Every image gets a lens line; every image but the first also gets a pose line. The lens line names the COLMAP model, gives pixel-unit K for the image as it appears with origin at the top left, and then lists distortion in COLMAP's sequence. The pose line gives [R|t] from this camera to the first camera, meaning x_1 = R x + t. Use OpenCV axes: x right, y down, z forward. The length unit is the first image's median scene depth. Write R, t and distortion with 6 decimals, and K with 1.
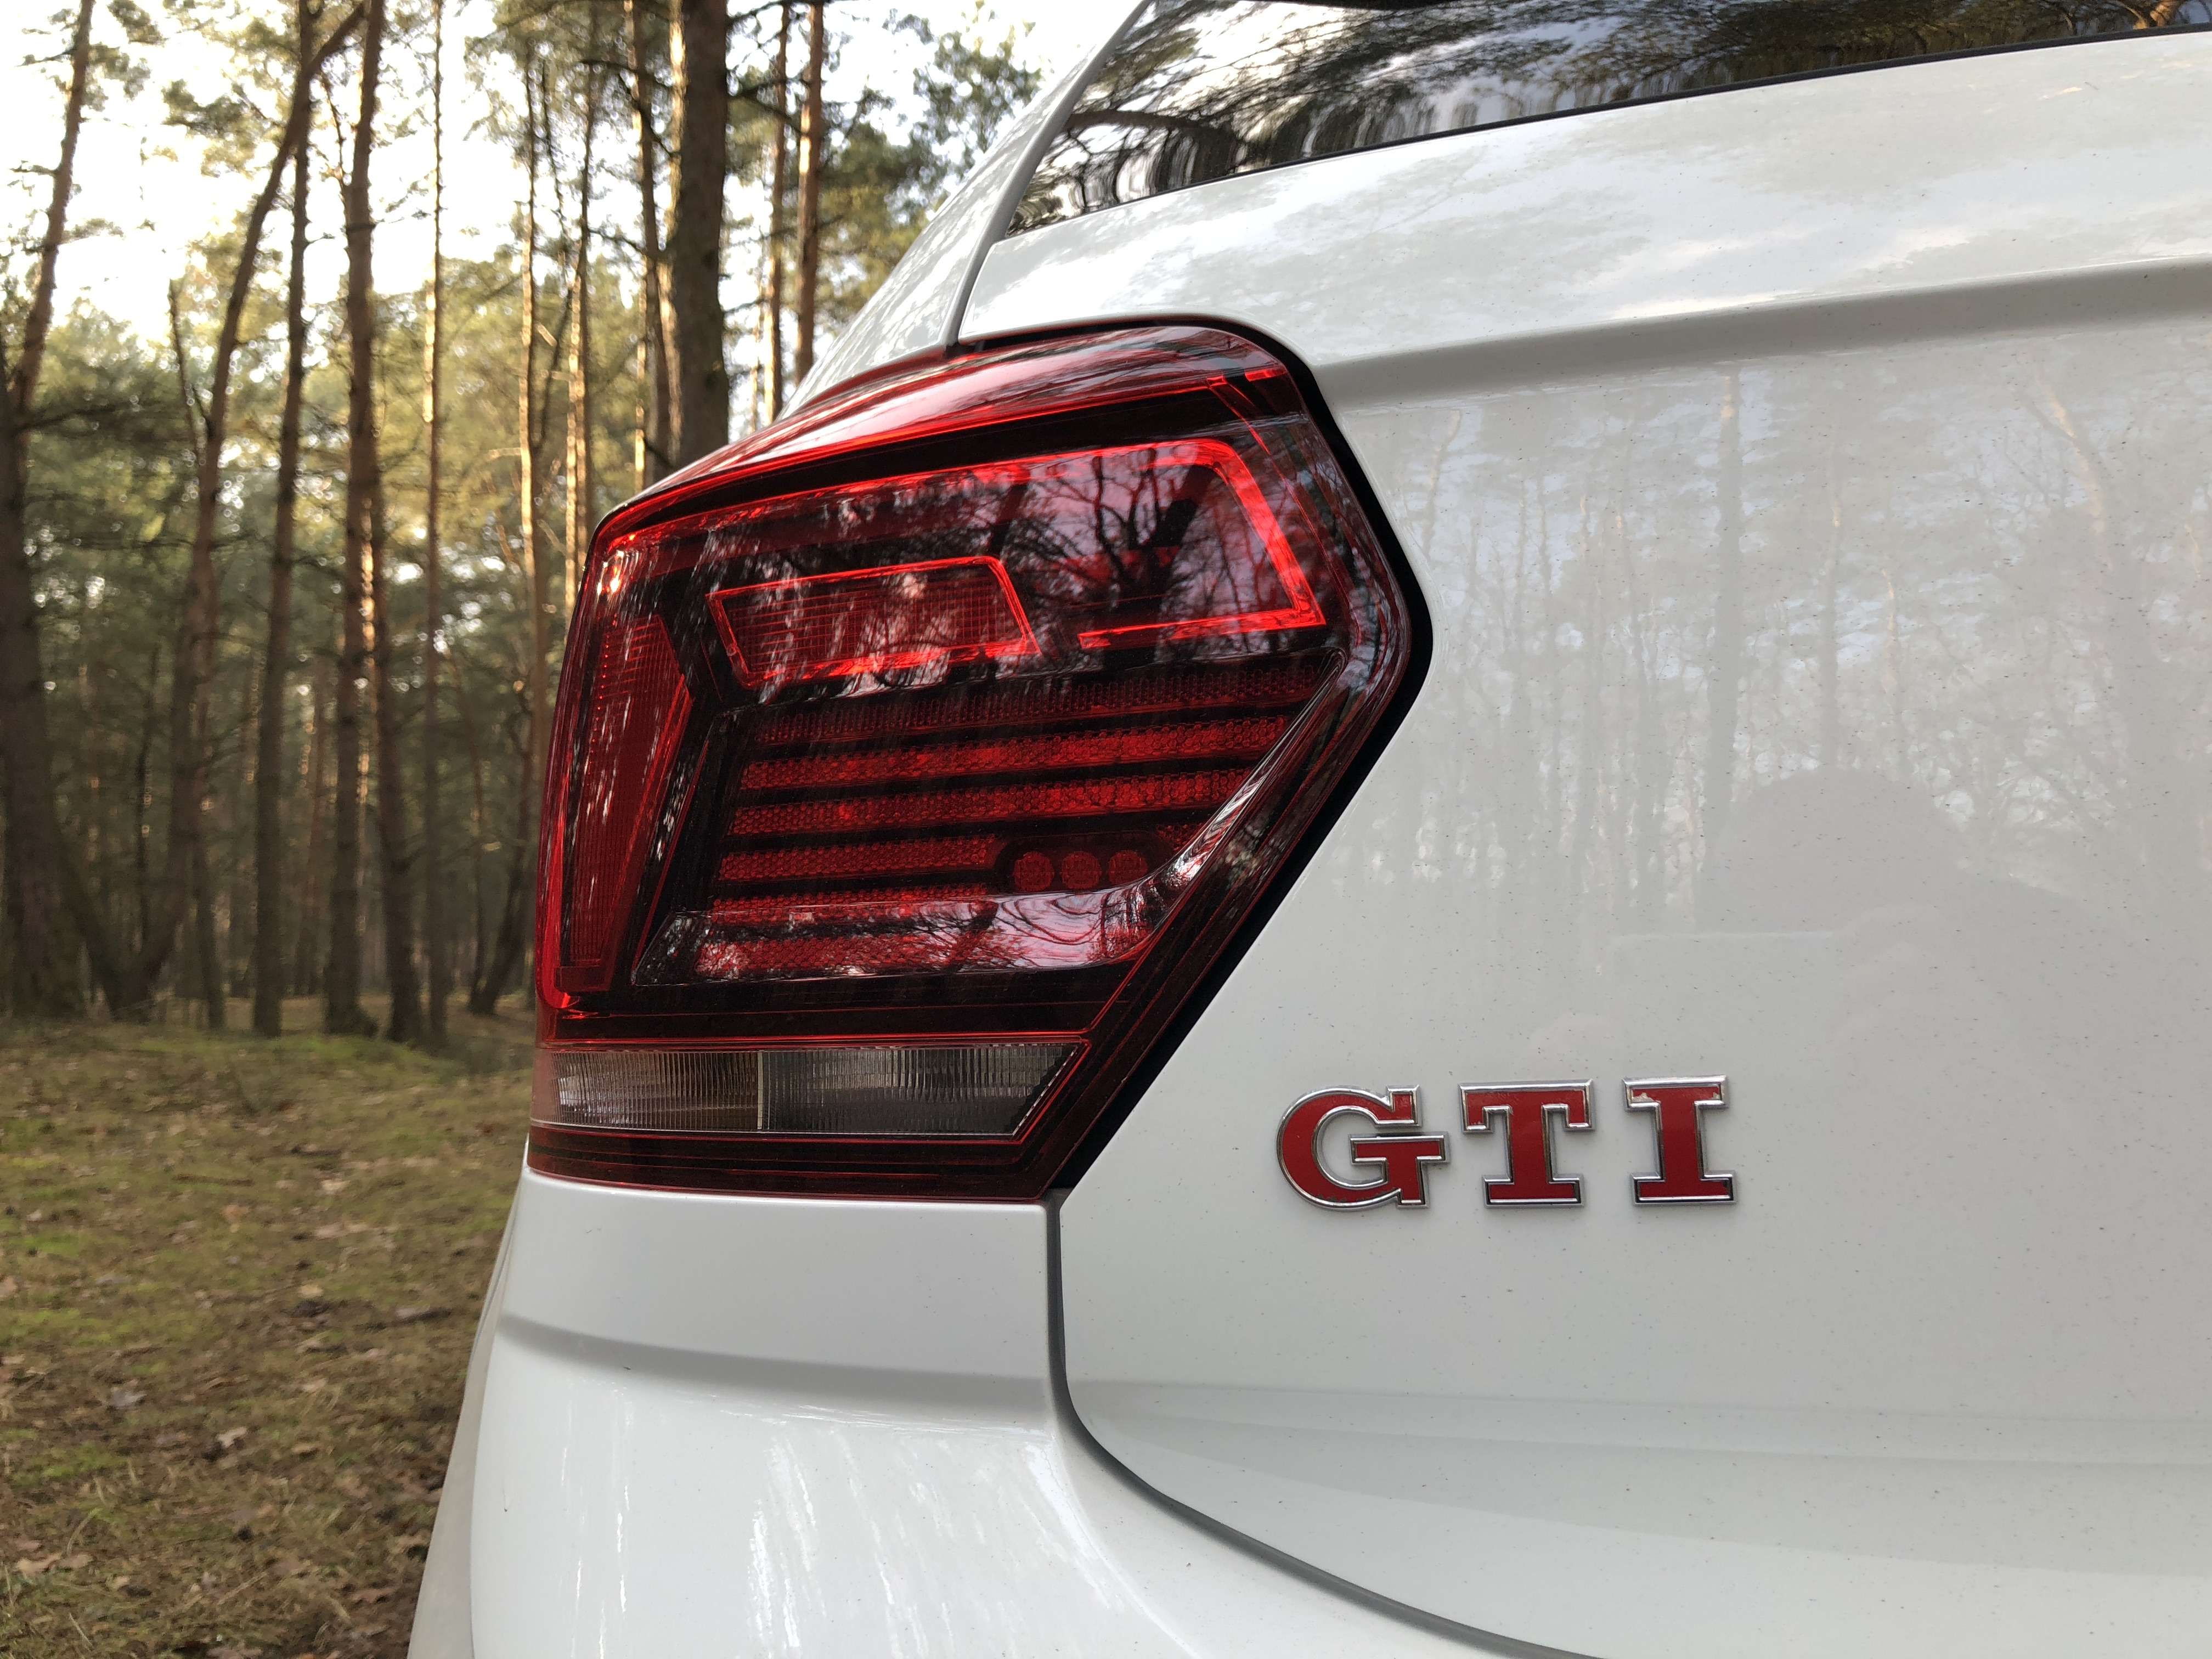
lens RADIAL K [[1805.7, 0, 1097.3], [0, 1805.7, 832.3], [0, 0, 1]] dist [0.012311, -0.006904]
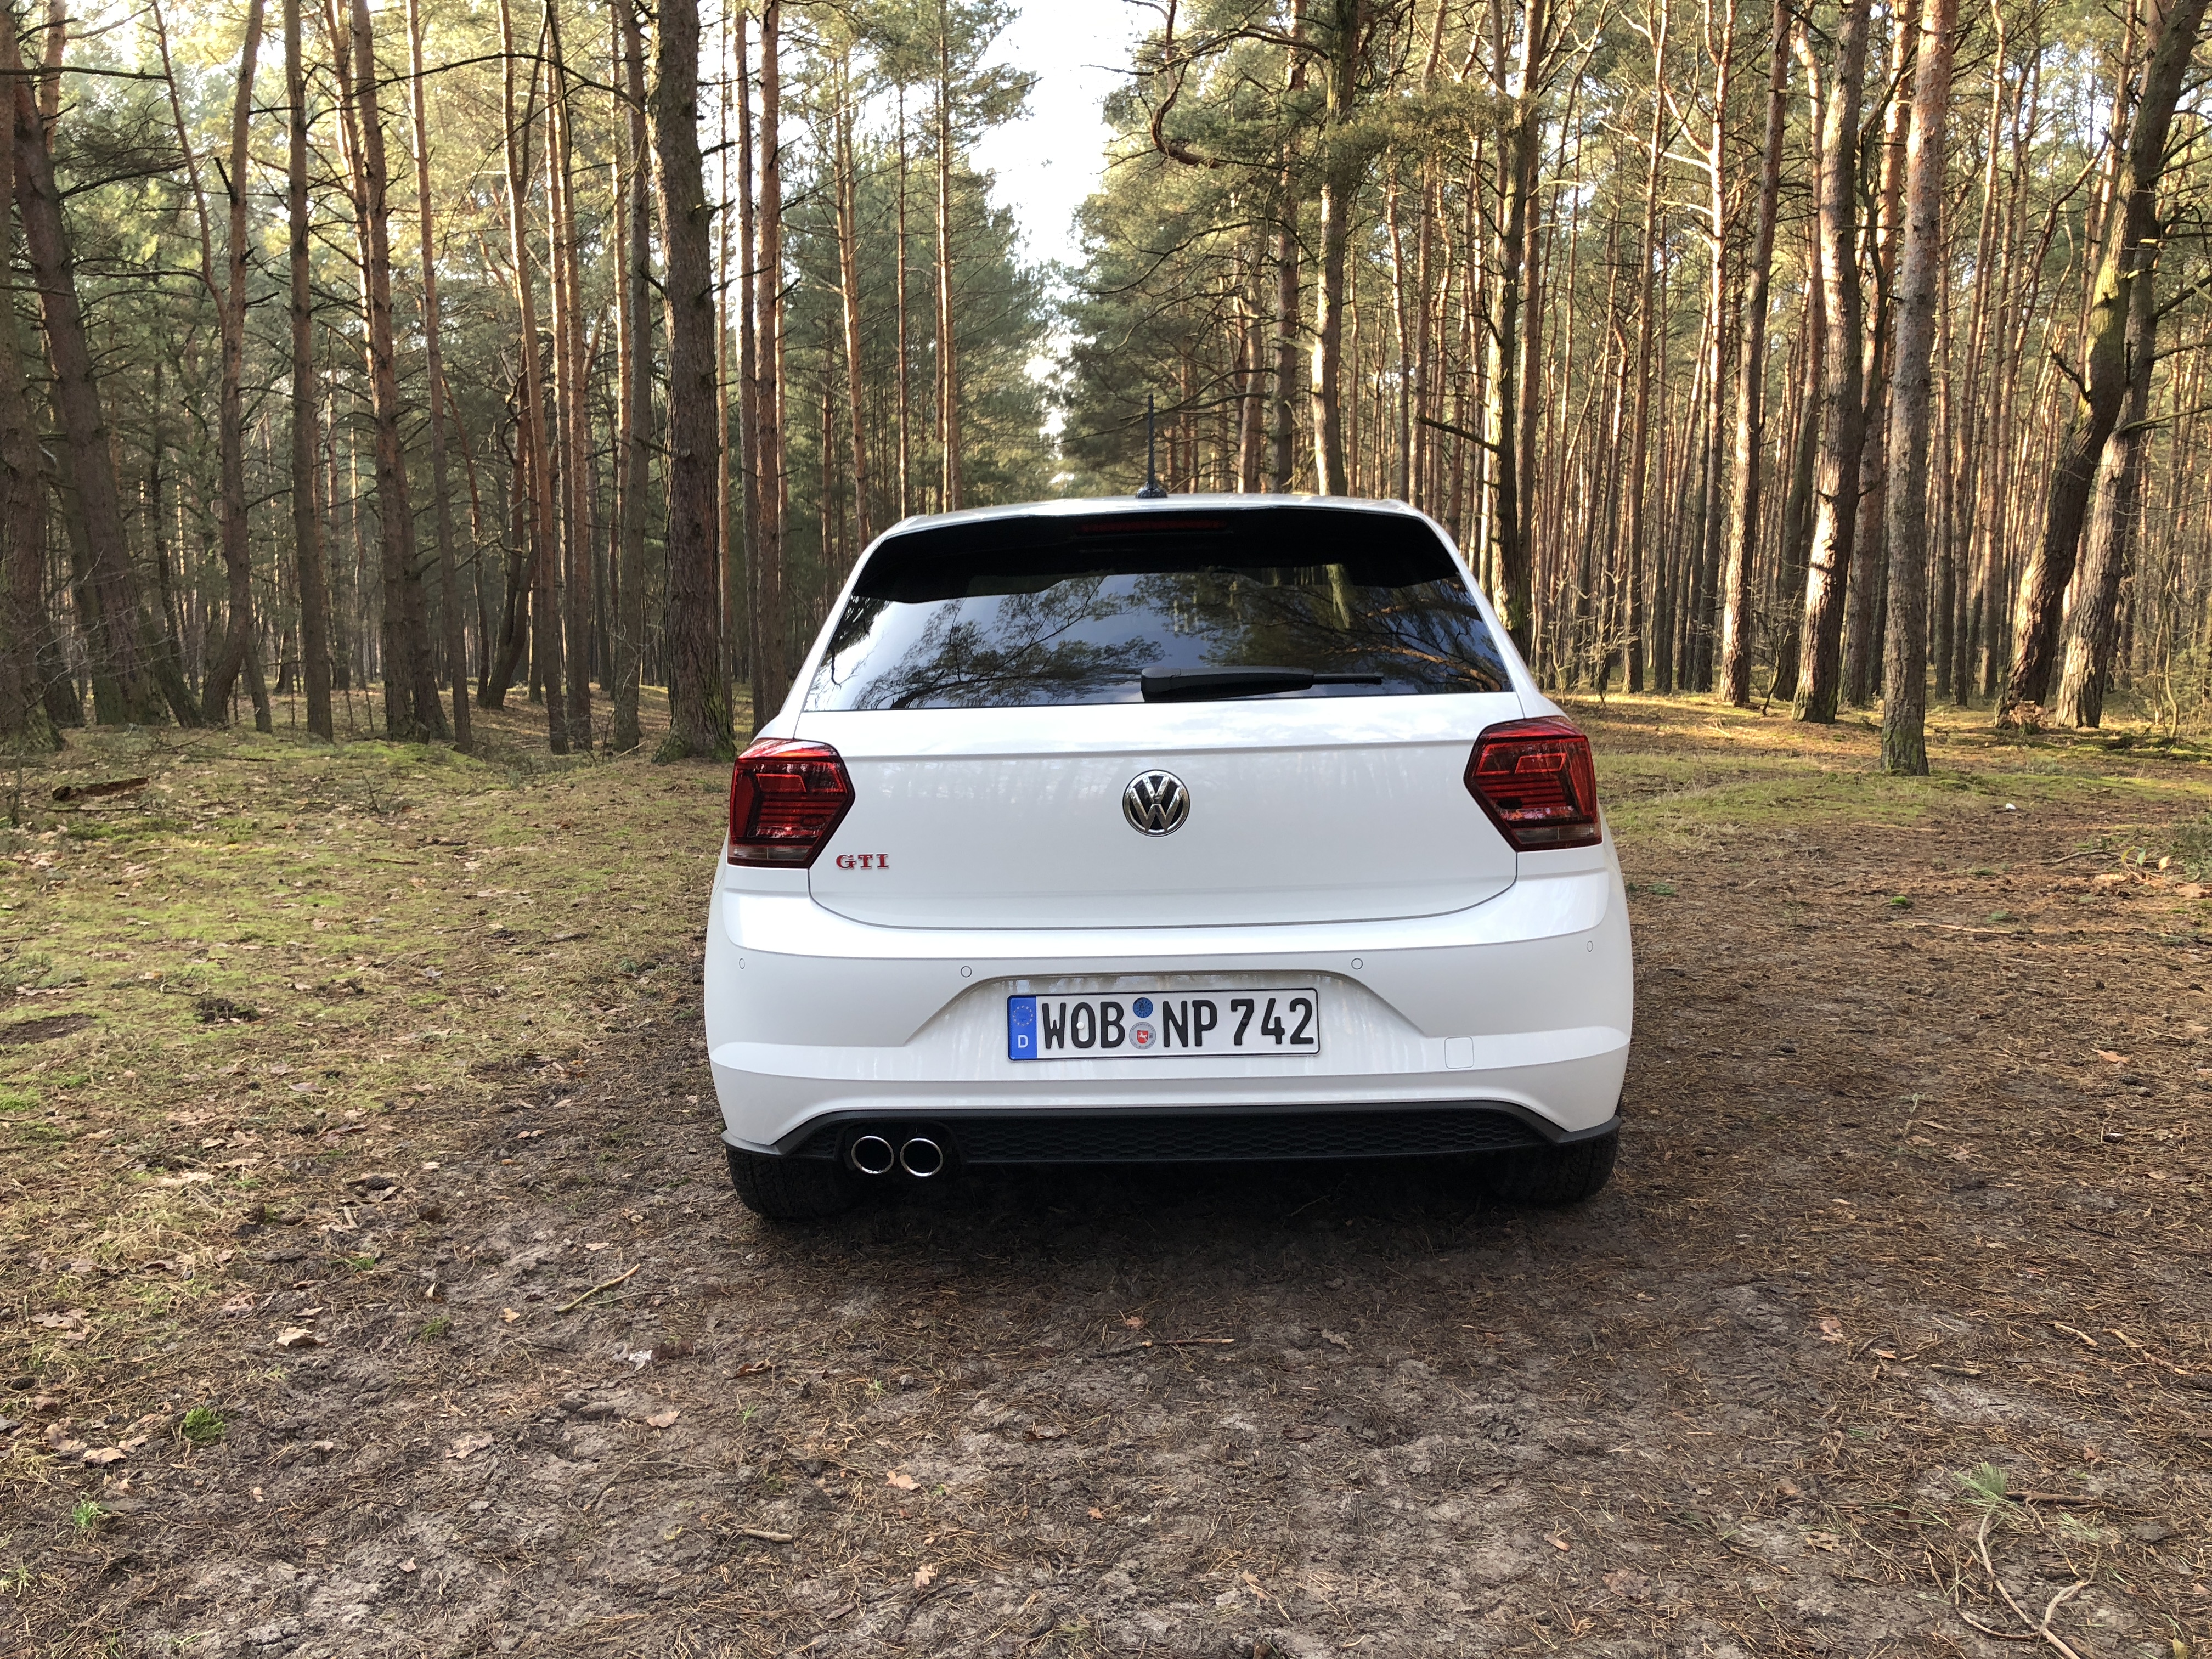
lens RADIAL K [[1768.0, 0, 1111.9], [0, 1768.0, 838.0], [0, 0, 1]] dist [0.080336, -0.088057]
pose [[0.999845, -0.000526, 0.017602, 0.040781], [-0.002607, 0.984113, 0.177523, -0.045091], [-0.017416, -0.177541, 0.983959, -0.229005]]
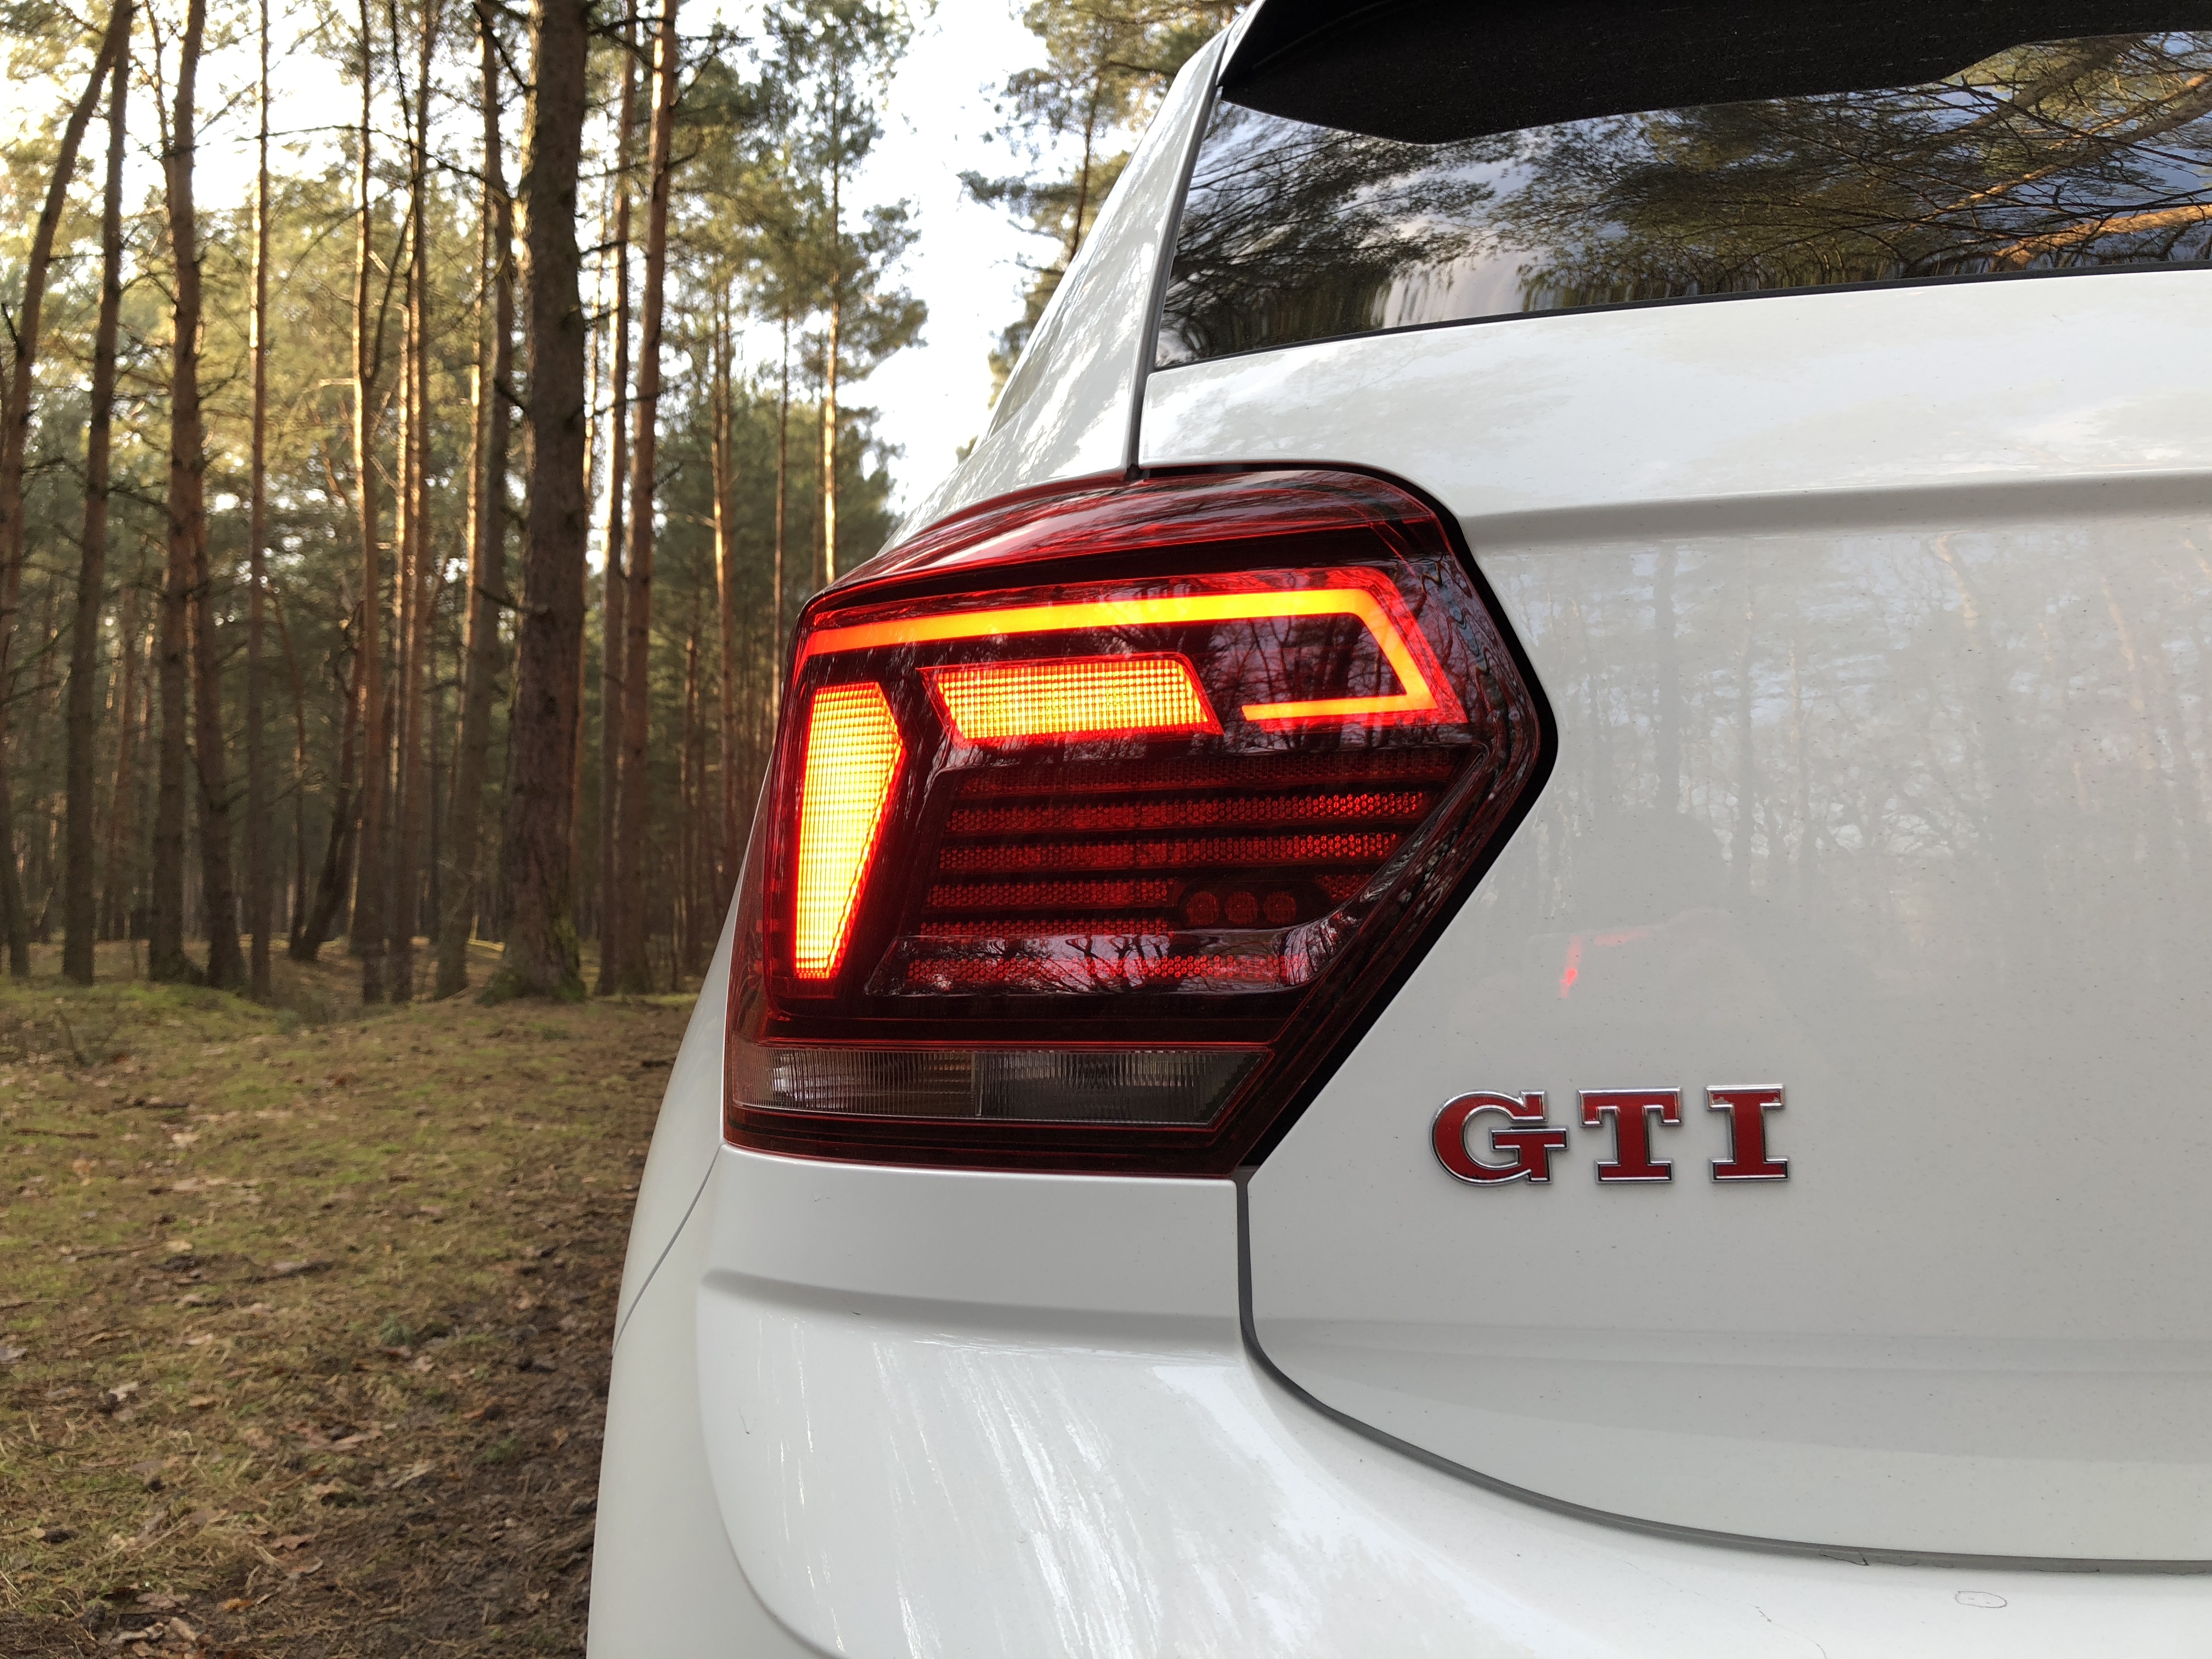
lens RADIAL K [[1800.6, 0, 1106.0], [0, 1800.6, 829.5], [0, 0, 1]] dist [0.001225, -0.003829]
pose [[0.995388, 0.014737, 0.094787, -0.009137], [-0.017100, 0.999562, 0.024164, -0.002513], [-0.094389, -0.025674, 0.995204, -0.008673]]
